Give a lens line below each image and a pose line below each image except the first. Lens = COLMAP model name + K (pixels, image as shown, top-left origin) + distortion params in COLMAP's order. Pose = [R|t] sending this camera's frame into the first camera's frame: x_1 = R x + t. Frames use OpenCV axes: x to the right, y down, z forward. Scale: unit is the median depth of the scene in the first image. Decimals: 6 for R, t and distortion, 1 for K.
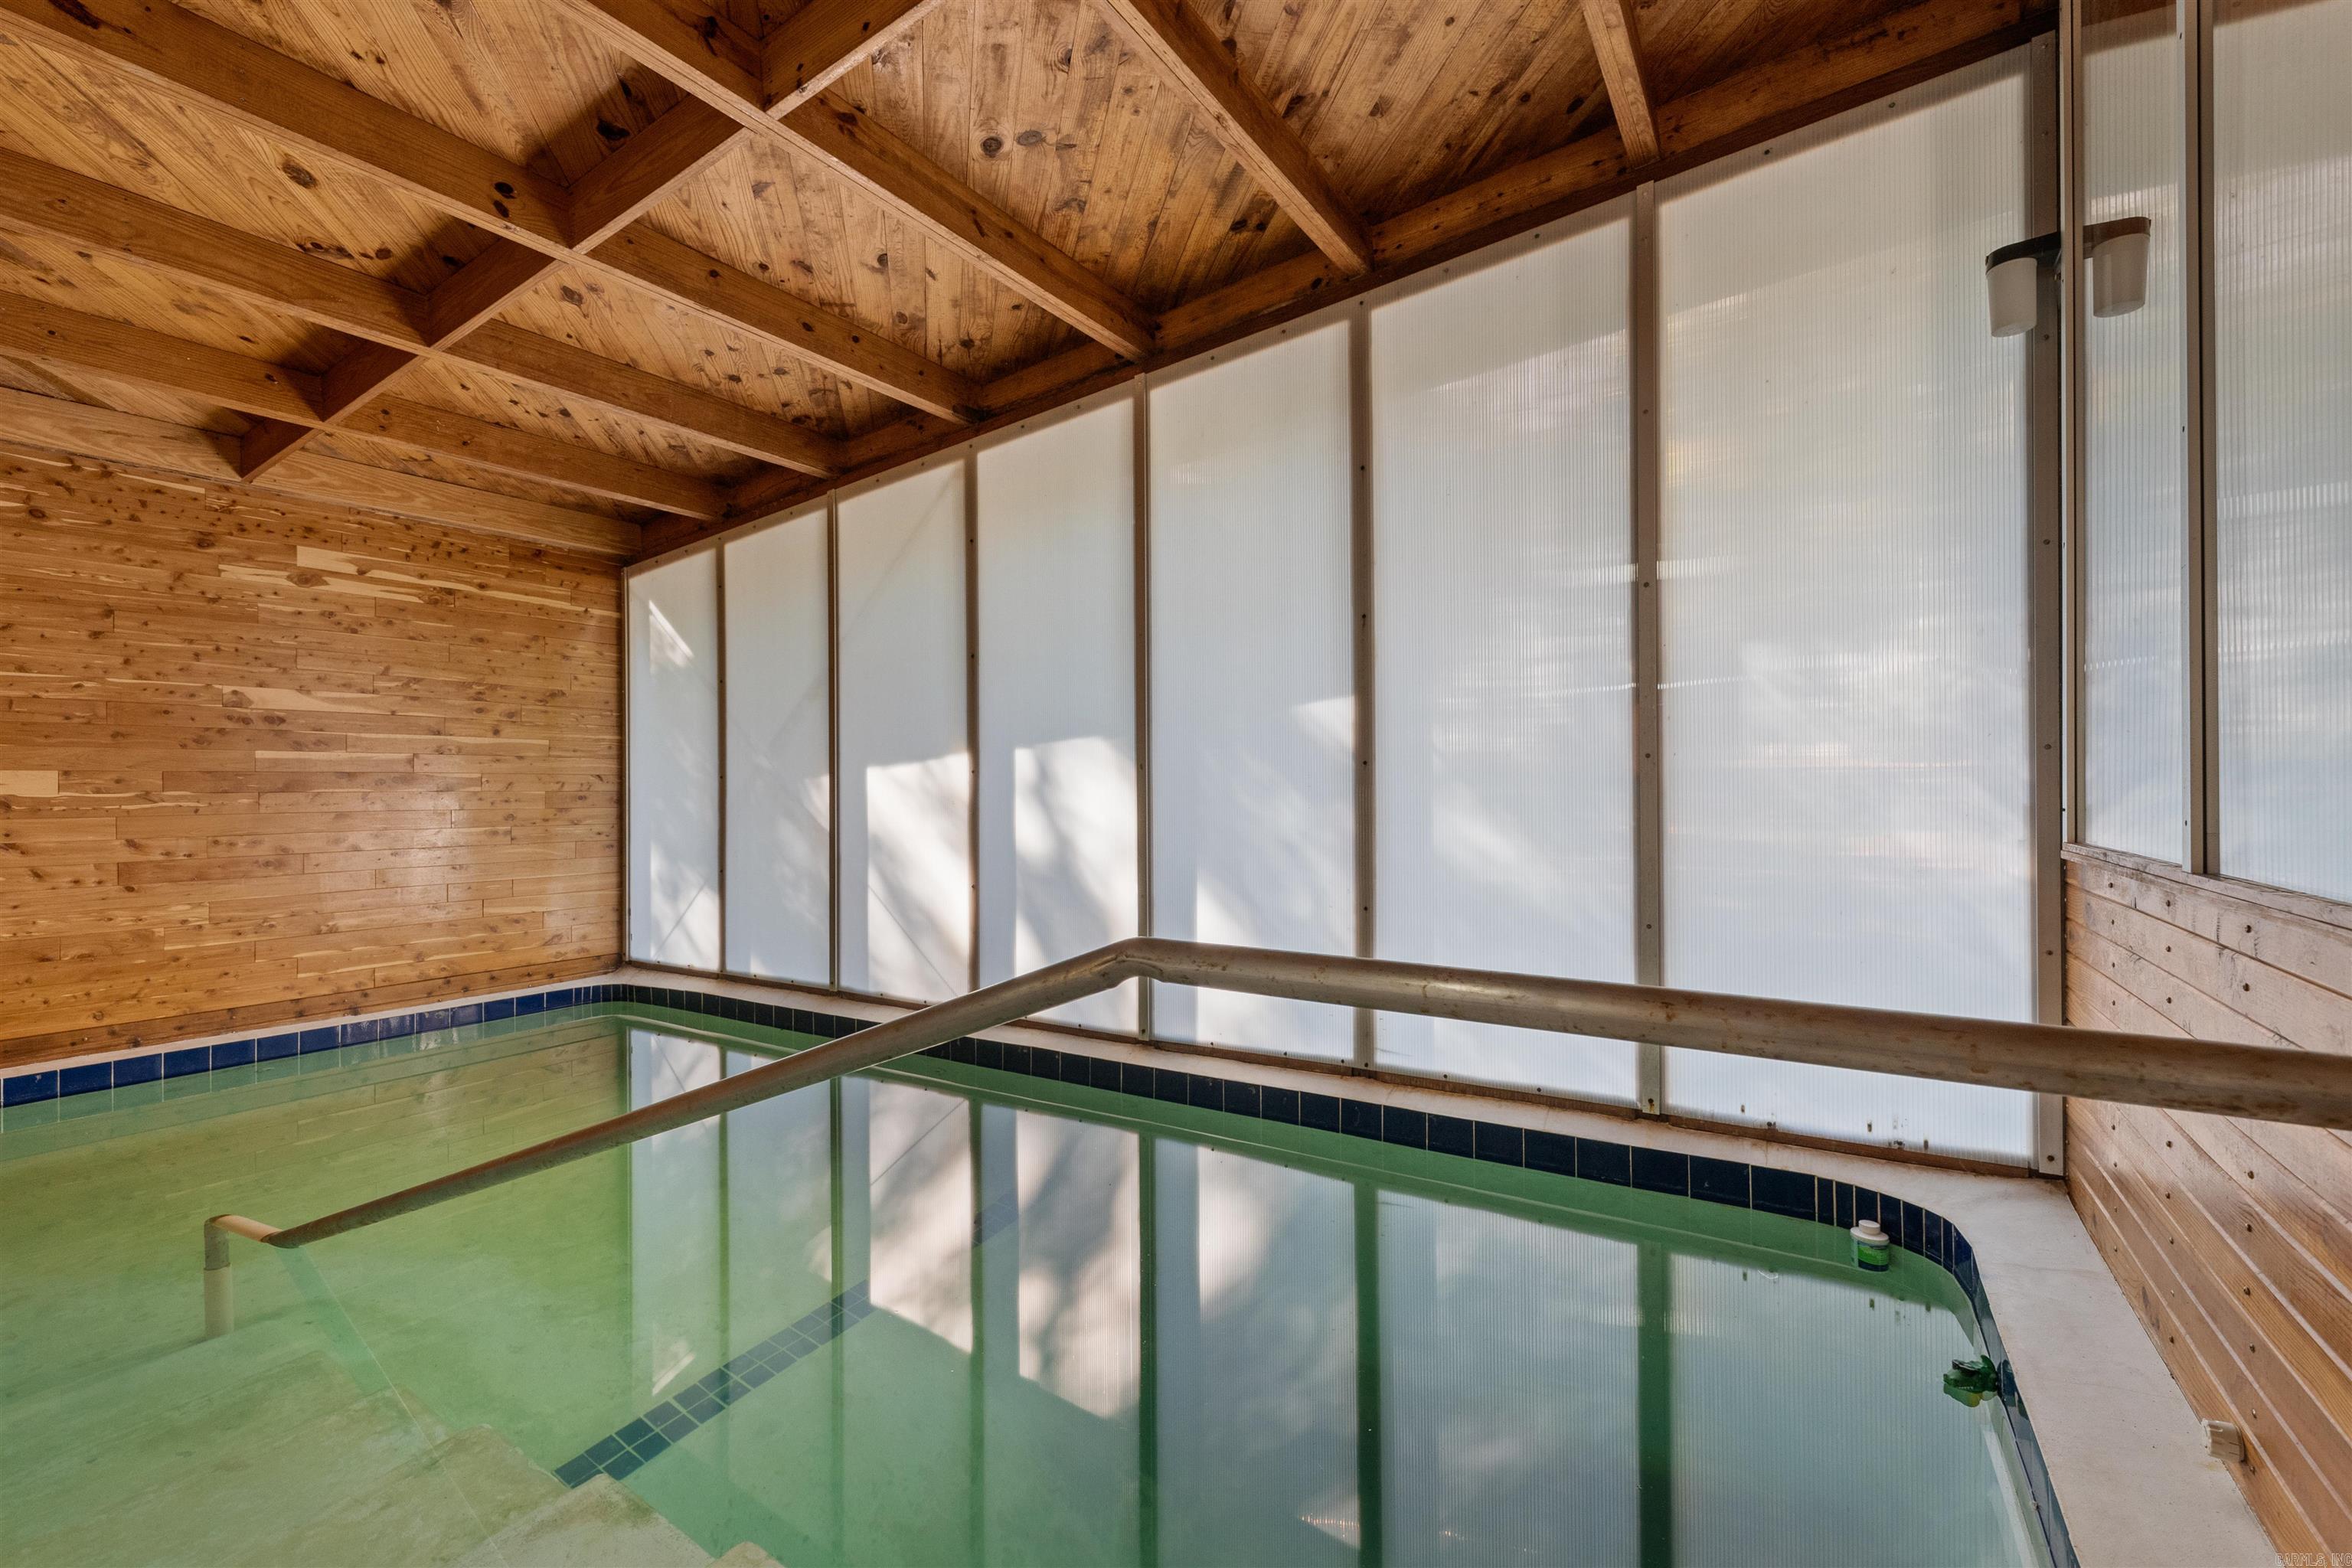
lens RADIAL K [[1023.6, 0, 1133.8], [0, 1023.6, 787.1], [0, 0, 1]] dist [-0.000283, -0.000411]
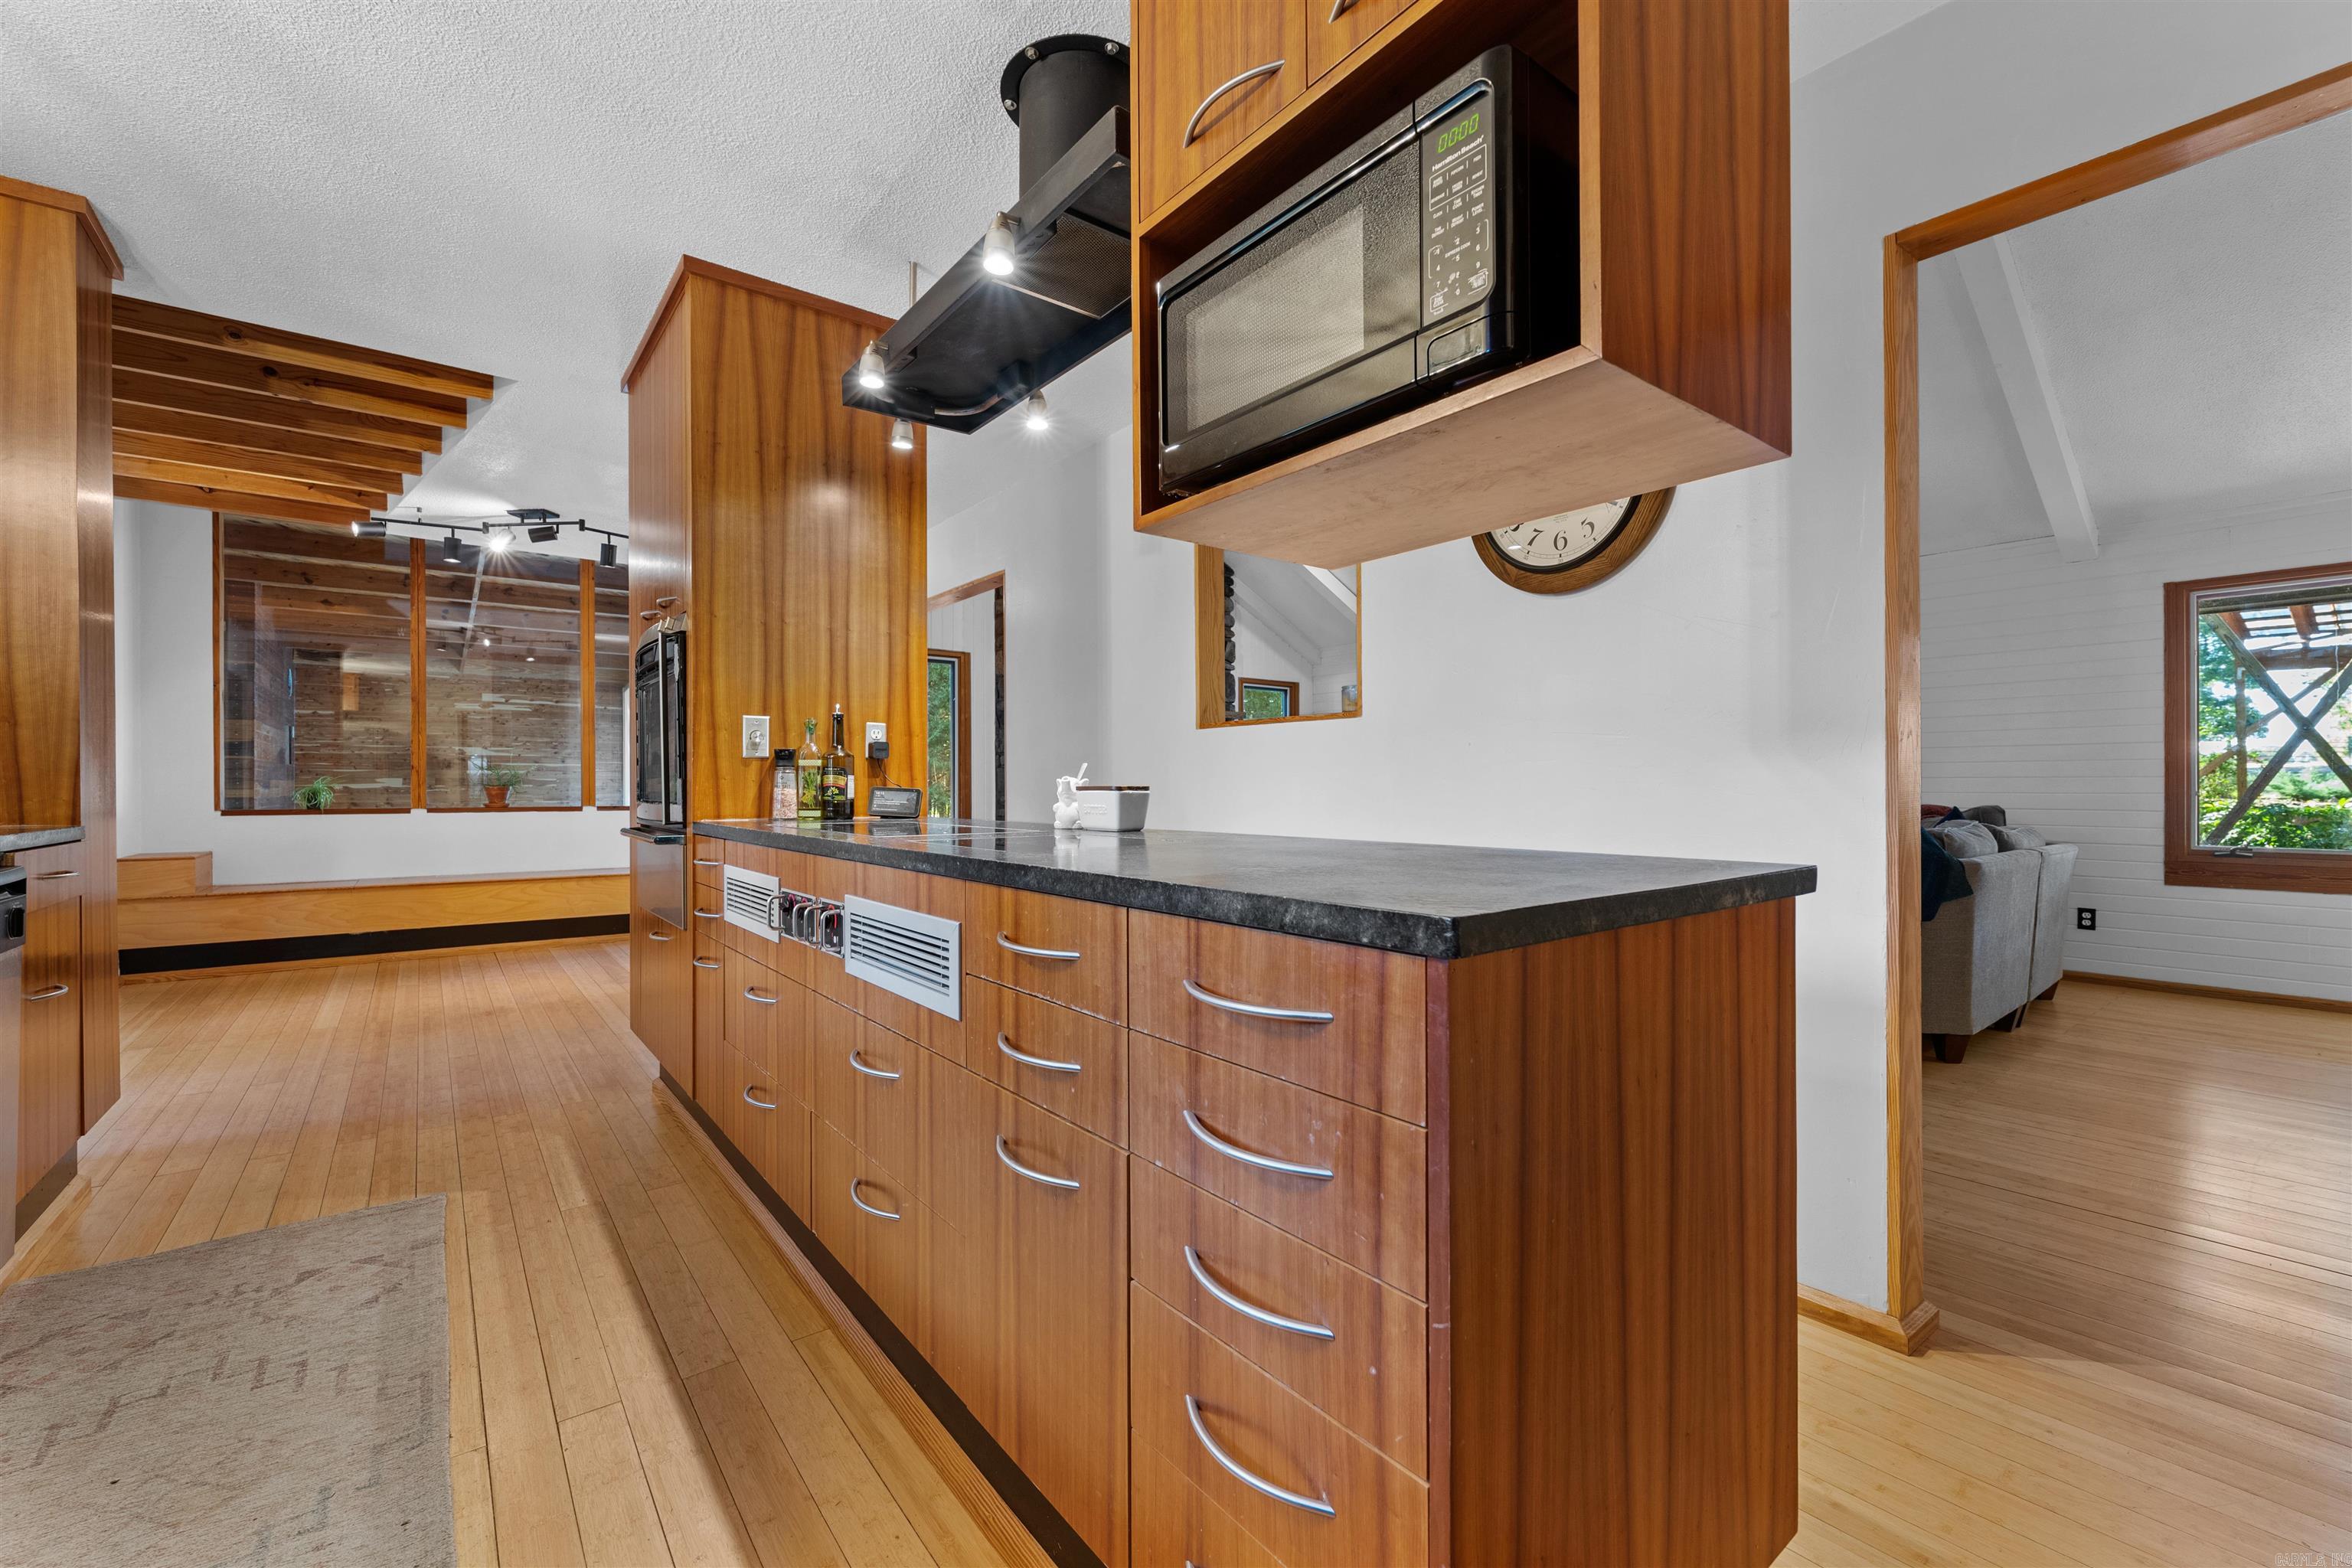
lens RADIAL K [[946.1, 0, 1178.7], [0, 946.1, 797.9], [0, 0, 1]] dist [-0.011989, 0.000101]
pose [[0.952065, 0.009158, -0.305759, 1.660769], [-0.005107, 0.999888, 0.014045, -0.006790], [0.305853, -0.011810, 0.952005, -0.777300]]
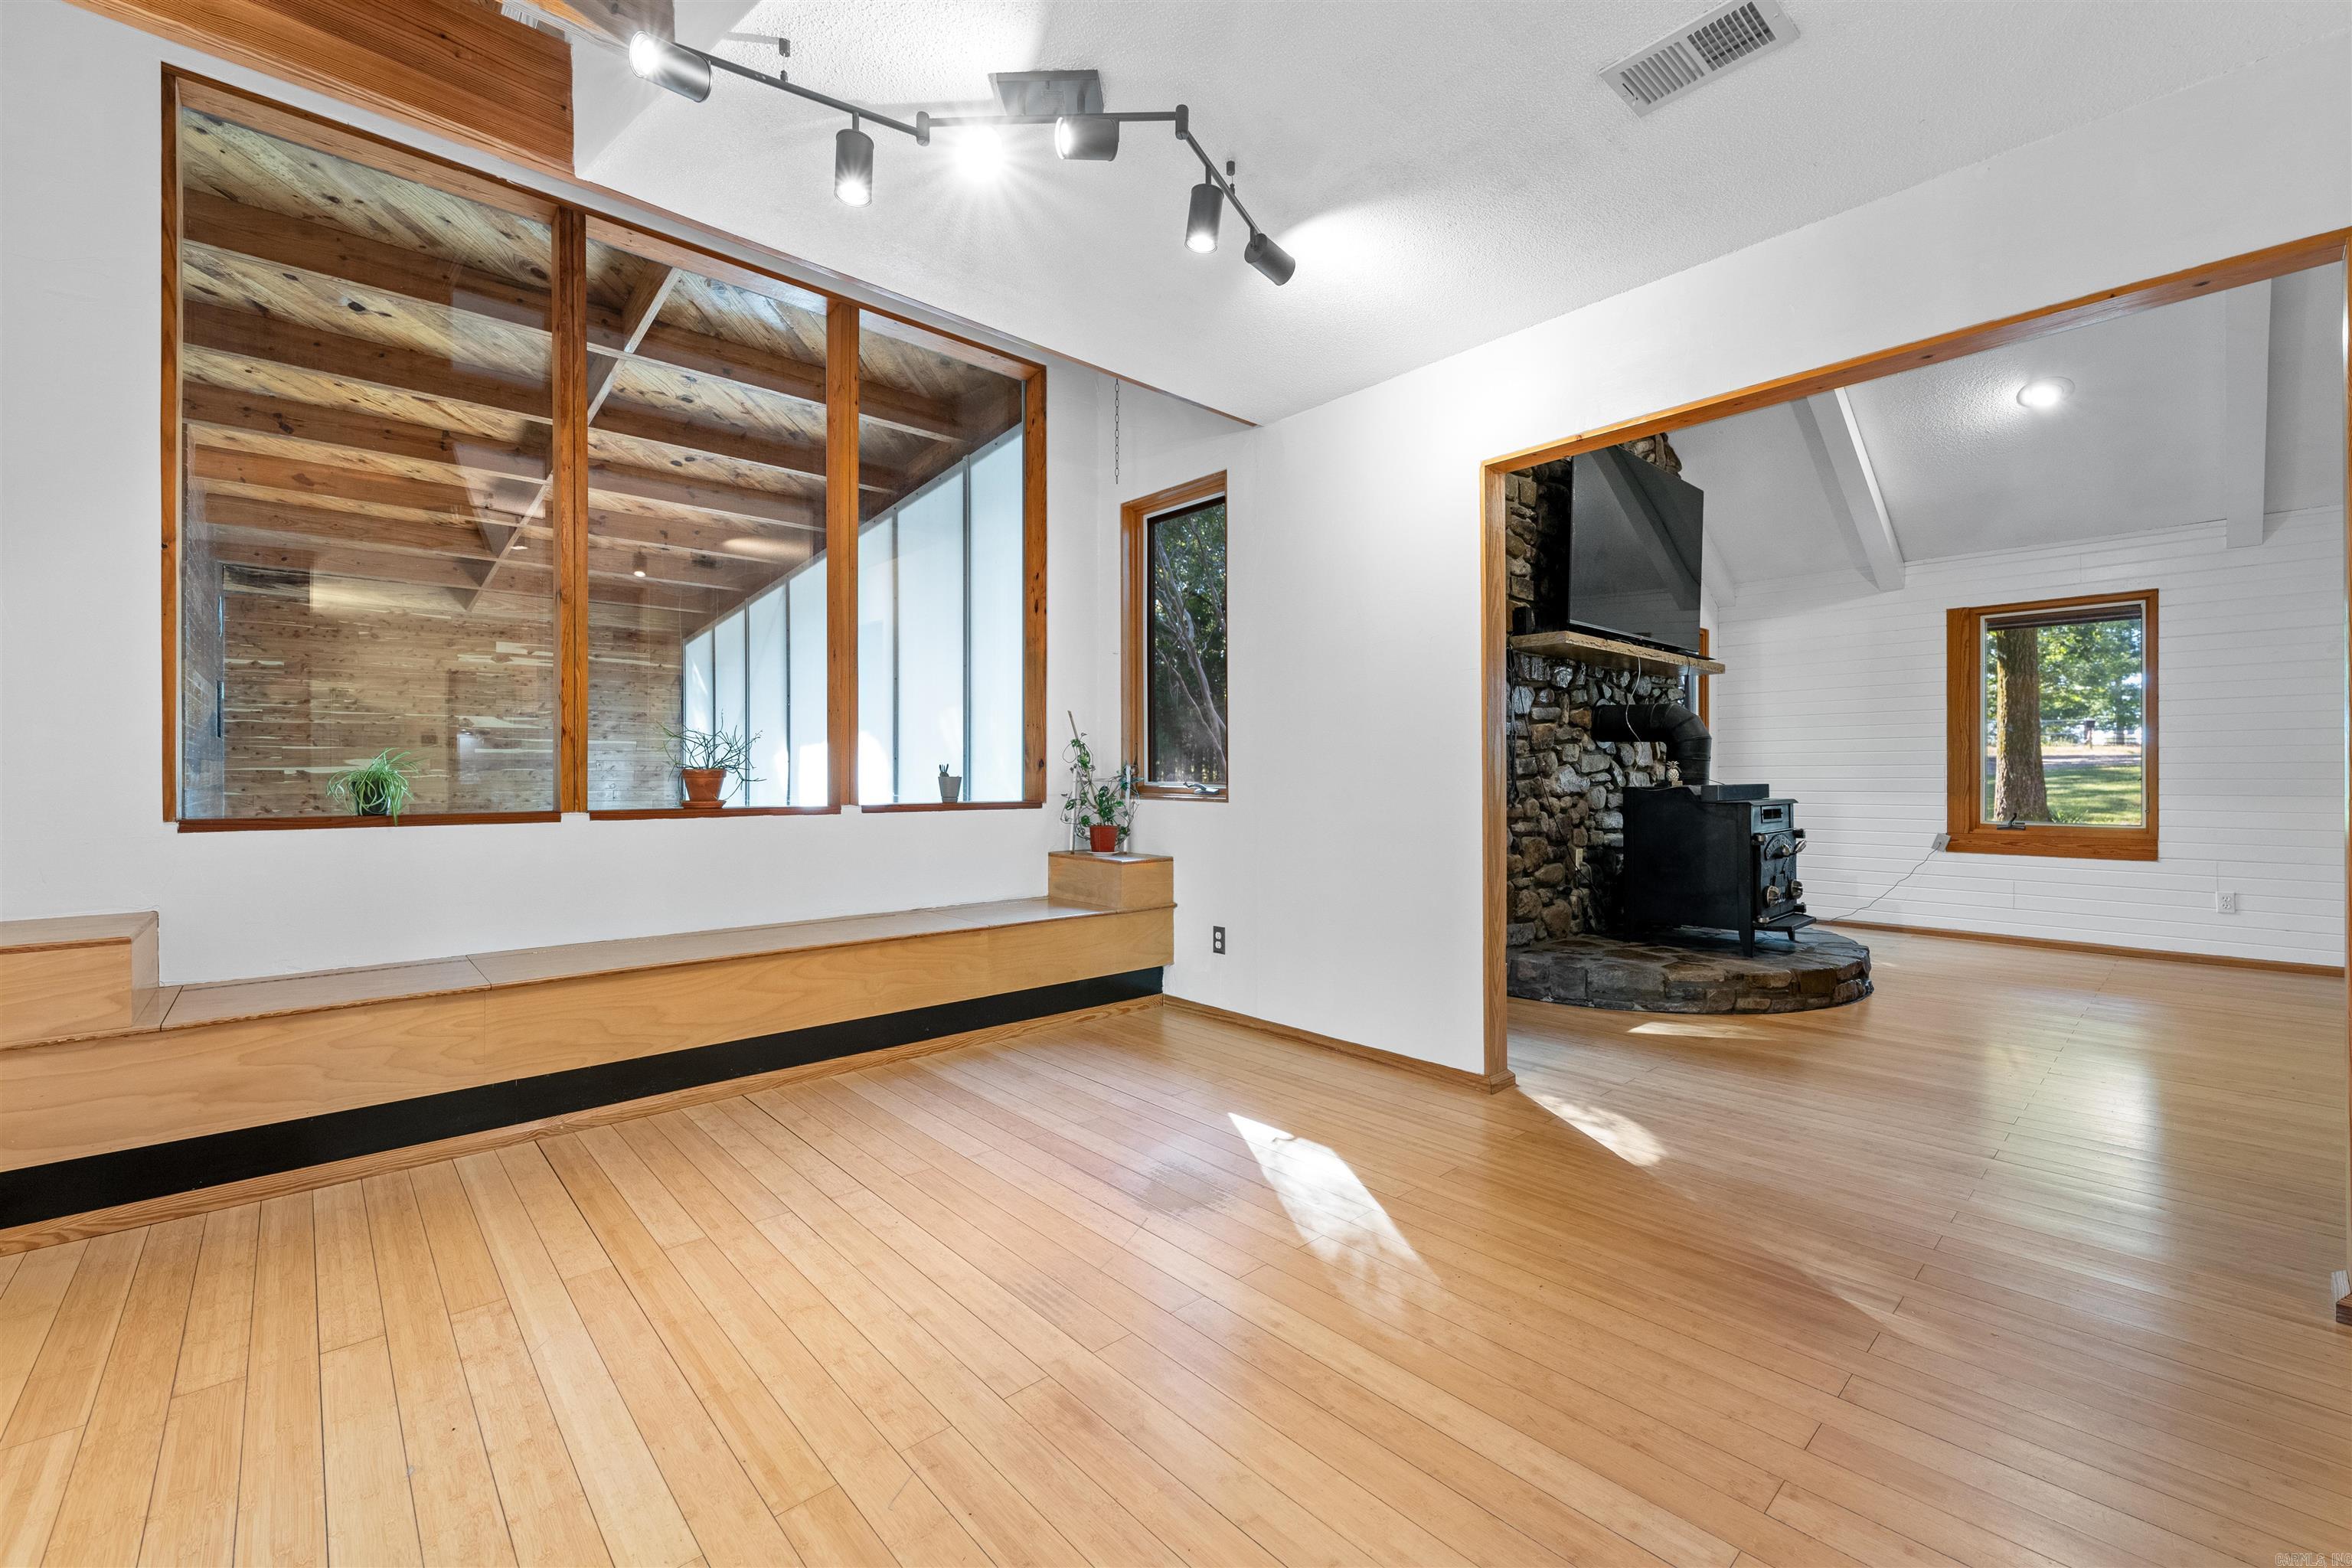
lens RADIAL K [[963.7, 0, 1173.9], [0, 963.7, 780.1], [0, 0, 1]] dist [0.003390, -0.000203]
pose [[0.967359, 0.007189, -0.253307, 0.867636], [-0.004833, 0.999939, 0.009919, -0.000729], [0.253363, -0.008371, 0.967335, -0.427777]]
